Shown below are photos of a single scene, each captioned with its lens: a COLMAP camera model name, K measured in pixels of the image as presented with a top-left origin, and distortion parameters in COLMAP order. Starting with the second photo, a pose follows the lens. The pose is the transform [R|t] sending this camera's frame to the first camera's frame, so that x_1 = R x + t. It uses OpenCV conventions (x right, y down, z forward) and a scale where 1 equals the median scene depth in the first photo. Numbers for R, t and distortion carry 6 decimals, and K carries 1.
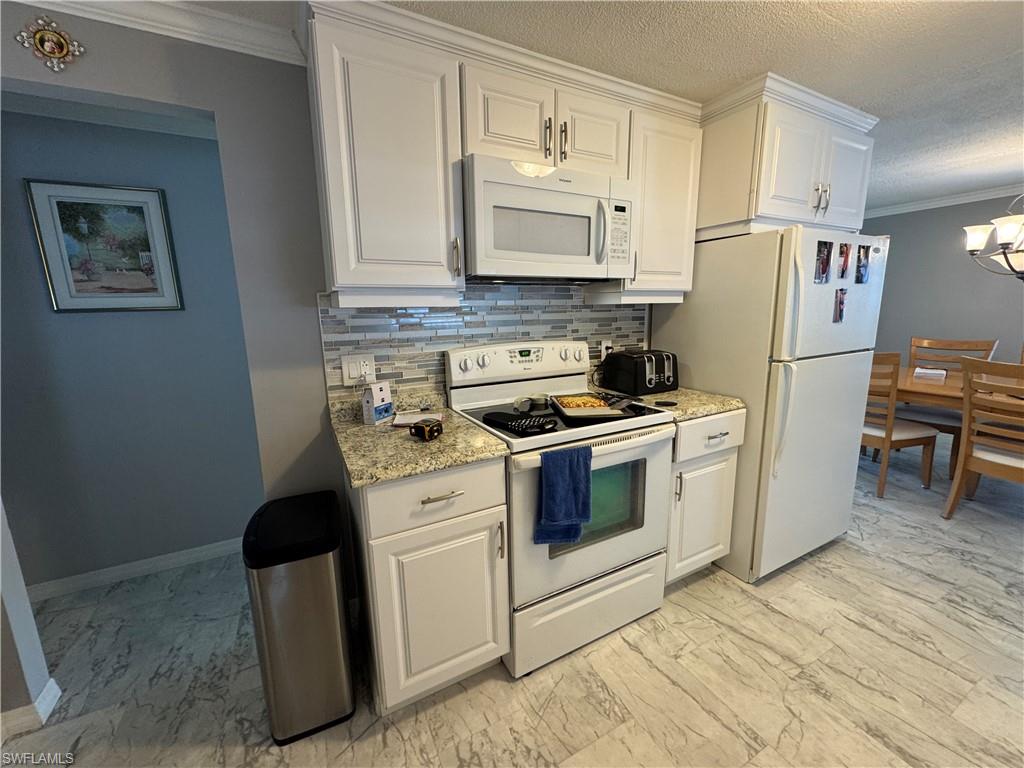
lens RADIAL K [[409.9, 0, 513.5], [0, 409.9, 382.1], [0, 0, 1]] dist [-0.001337, 0.000423]
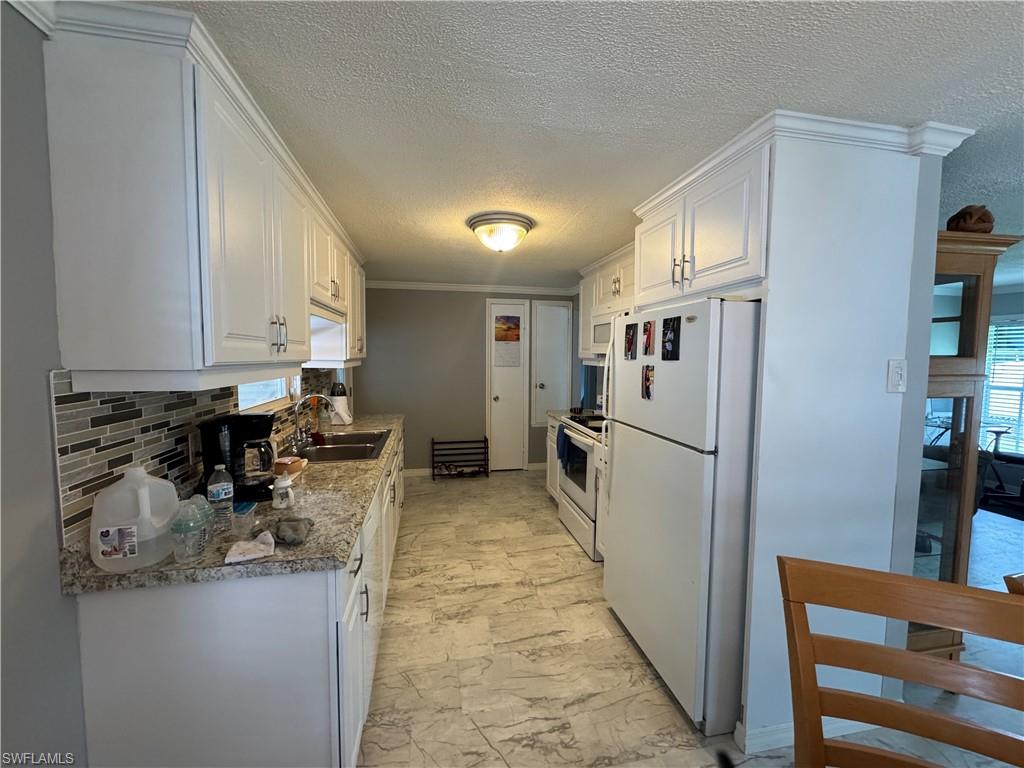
lens RADIAL K [[409.9, 0, 510.6], [0, 409.9, 380.9], [0, 0, 1]] dist [-0.001337, 0.000423]
pose [[-0.295790, 0.077520, -0.952102, 2.031653], [-0.175766, 0.975268, 0.134011, -0.293520], [0.938943, 0.206987, -0.274849, 1.070051]]
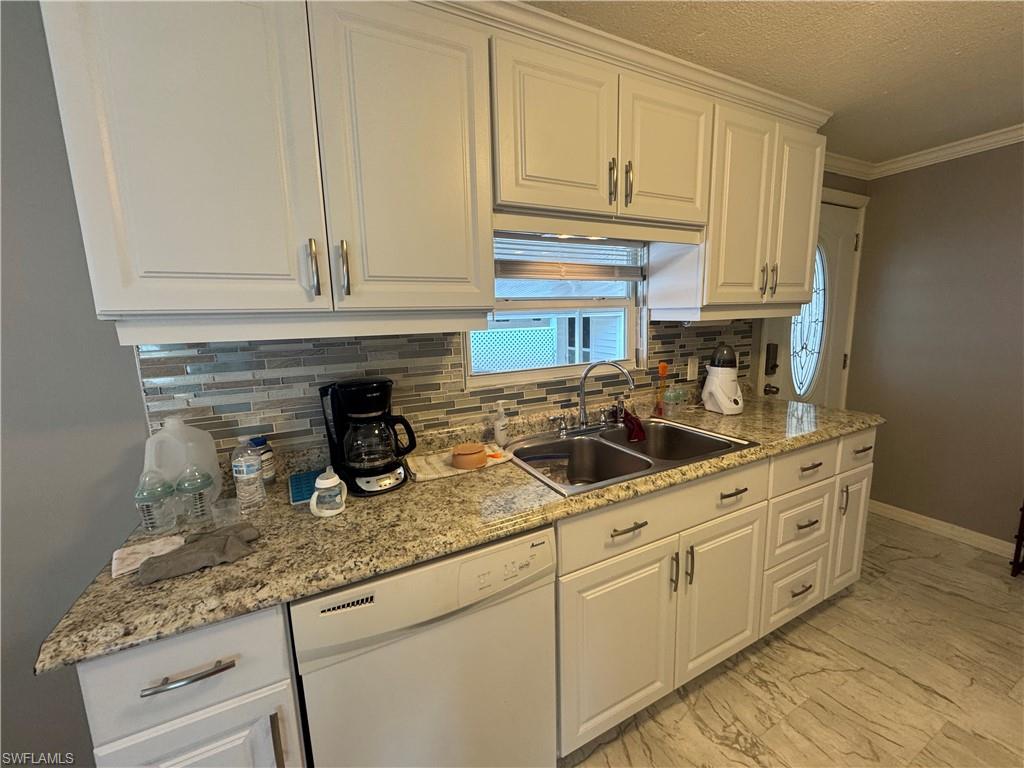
lens RADIAL K [[409.9, 0, 514.0], [0, 409.9, 382.5], [0, 0, 1]] dist [-0.001337, 0.000423]
pose [[-0.998661, 0.040802, 0.031789, 0.639565], [0.049165, 0.939724, 0.338380, -0.186245], [-0.016067, 0.339490, -0.940473, 0.900287]]
